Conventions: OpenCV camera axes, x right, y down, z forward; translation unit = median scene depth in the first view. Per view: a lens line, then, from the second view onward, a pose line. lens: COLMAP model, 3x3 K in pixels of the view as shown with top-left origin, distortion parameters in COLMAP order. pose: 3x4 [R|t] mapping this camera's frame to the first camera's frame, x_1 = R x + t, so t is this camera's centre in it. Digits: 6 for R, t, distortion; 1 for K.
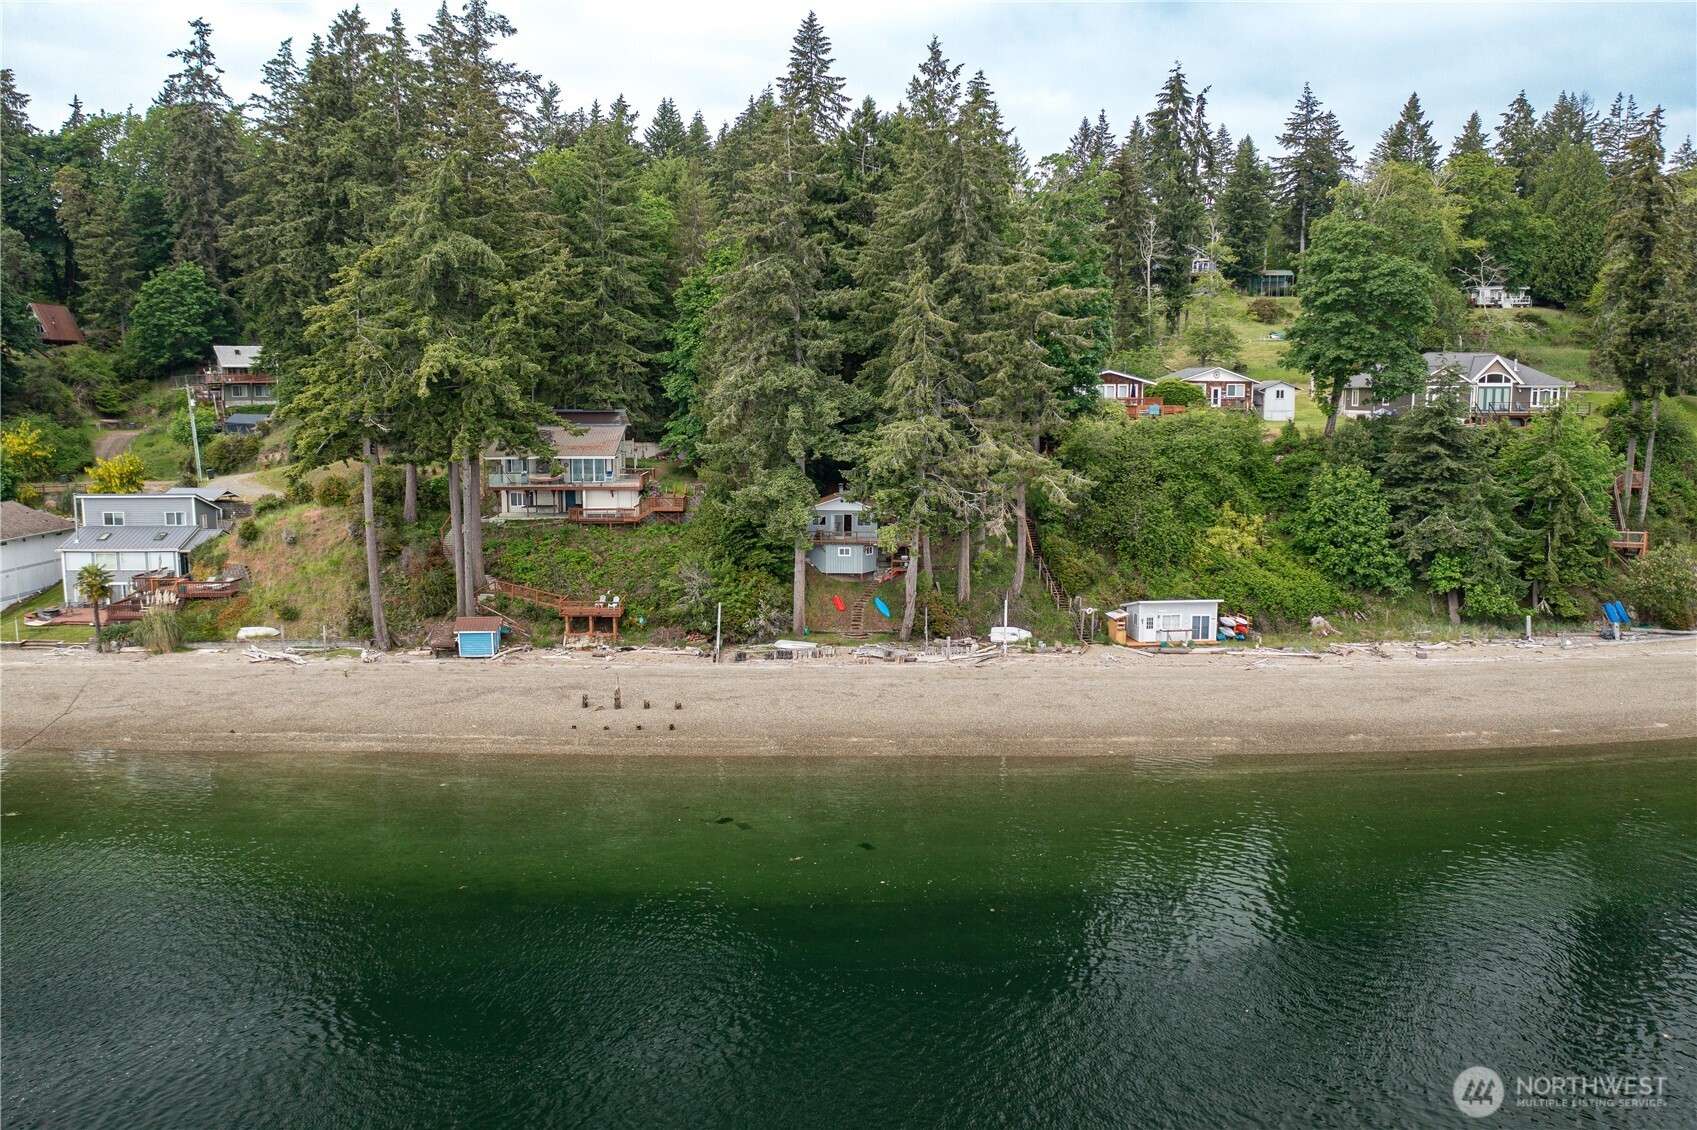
lens RADIAL K [[1349.8, 0, 845.0], [0, 1349.8, 568.0], [0, 0, 1]] dist [-0.017810, -0.005674]
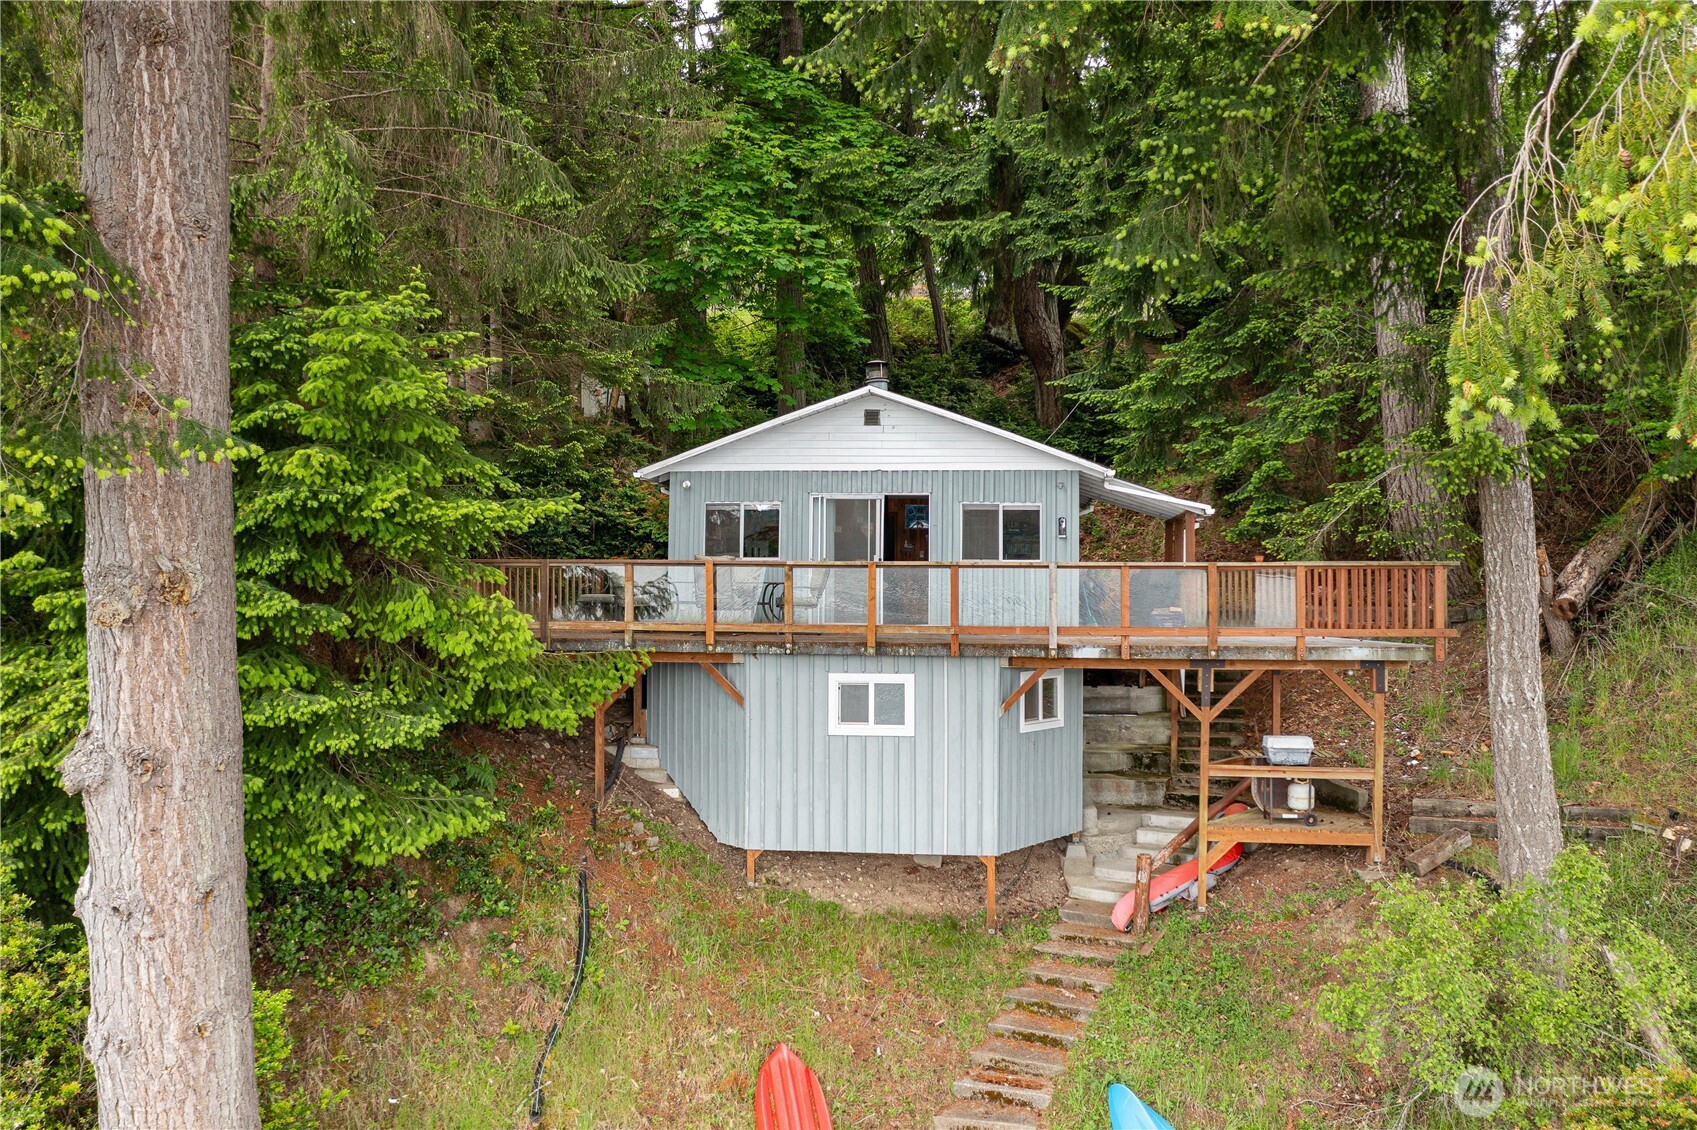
lens RADIAL K [[1349.8, 0, 853.7], [0, 1349.8, 561.2], [0, 0, 1]] dist [-0.017810, -0.005674]
pose [[0.996975, 0.001175, -0.077709, 0.009707], [-0.013307, 0.987702, -0.155782, -0.004915], [0.076570, 0.156345, 0.984730, 0.926962]]
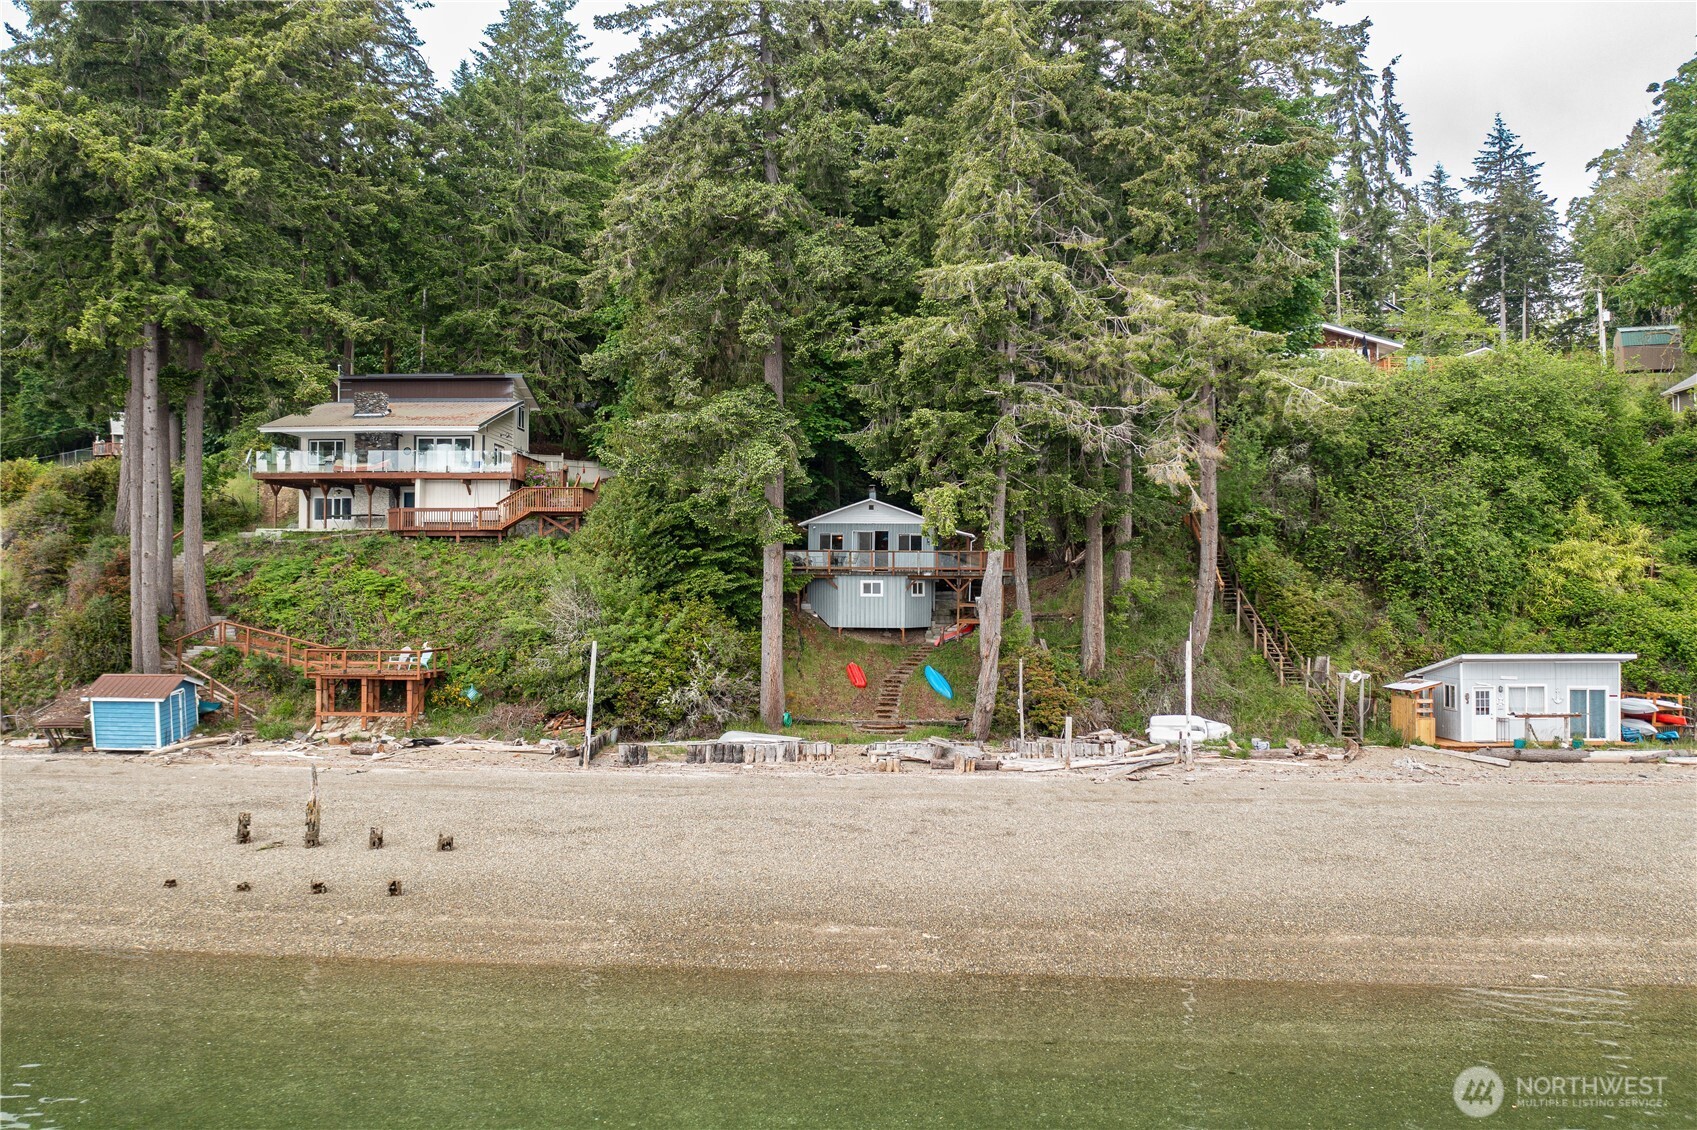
lens RADIAL K [[1349.8, 0, 848.1], [0, 1349.8, 557.3], [0, 0, 1]] dist [-0.017810, -0.005674]
pose [[0.997456, 0.001121, -0.071282, 0.031637], [-0.012374, 0.987422, -0.157624, 0.067850], [0.070209, 0.158105, 0.984923, 0.493340]]
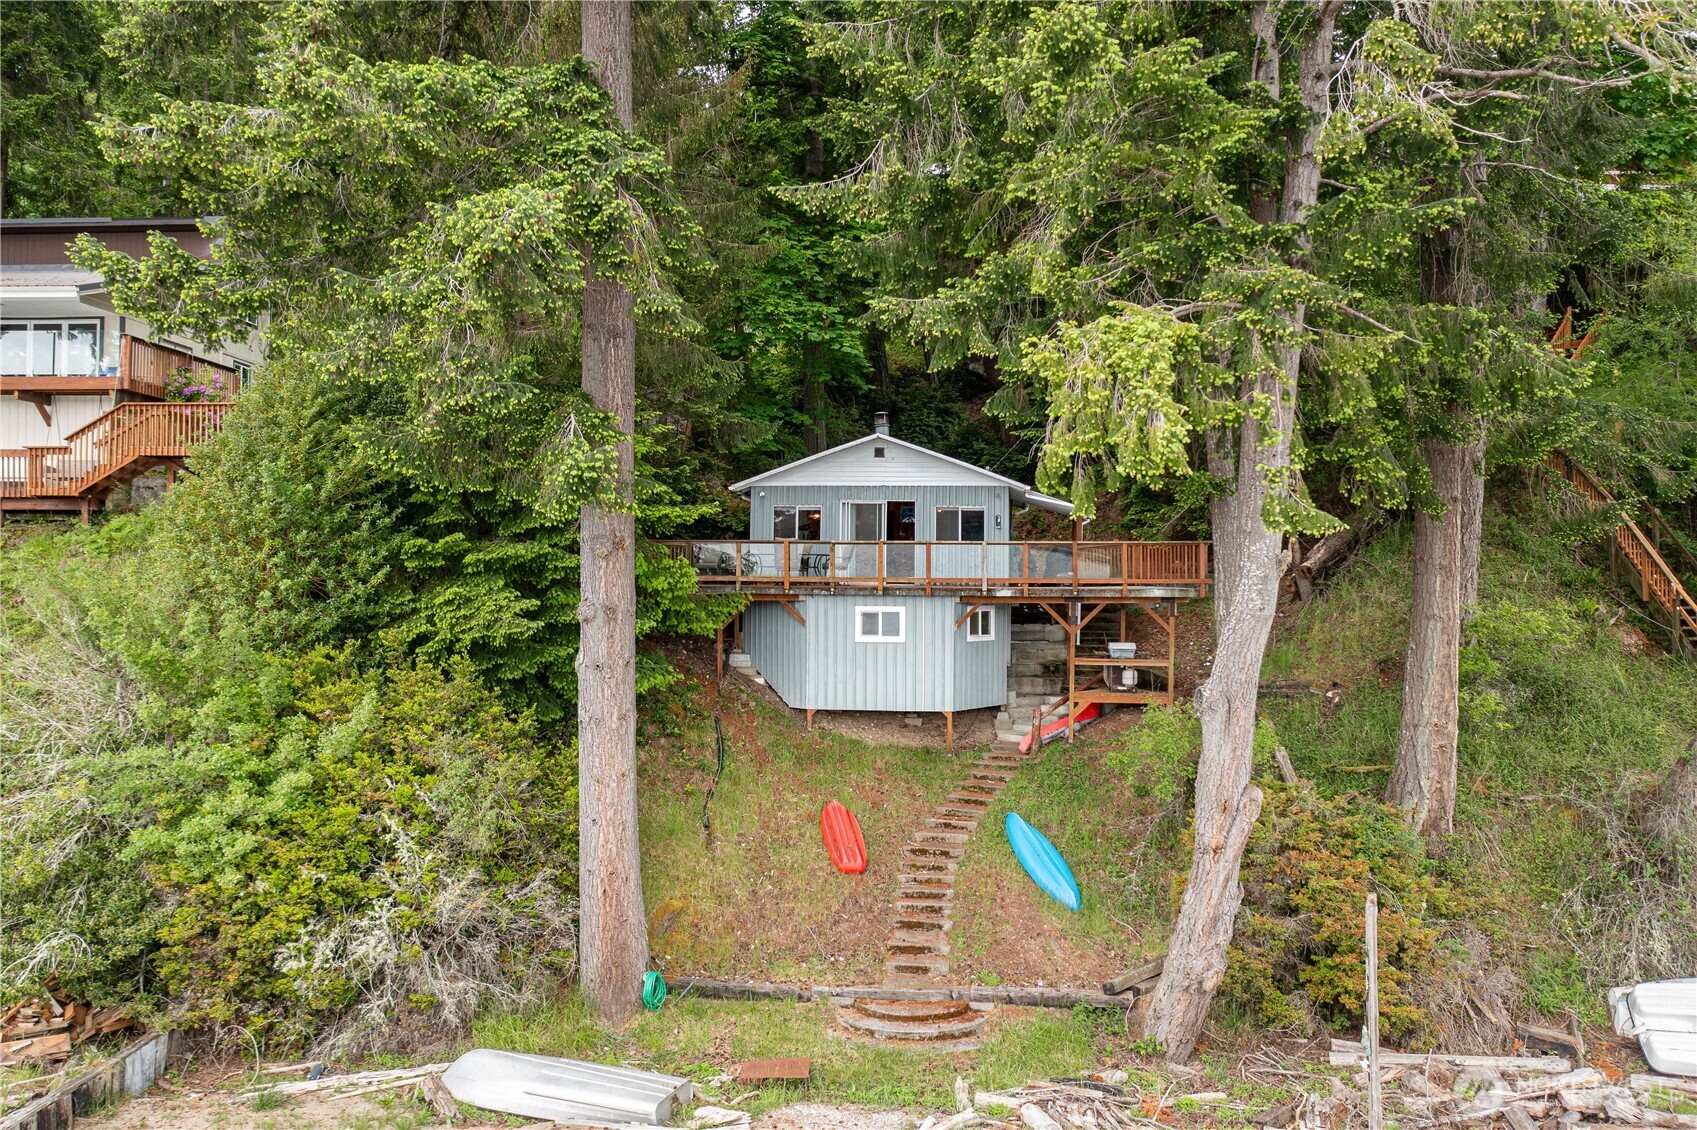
lens RADIAL K [[1349.8, 0, 846.8], [0, 1349.8, 556.0], [0, 0, 1]] dist [-0.017810, -0.005674]
pose [[0.996794, 0.001845, -0.079994, 0.014529], [-0.014363, 0.987622, -0.156193, 0.016039], [0.078716, 0.156841, 0.984482, 0.814888]]
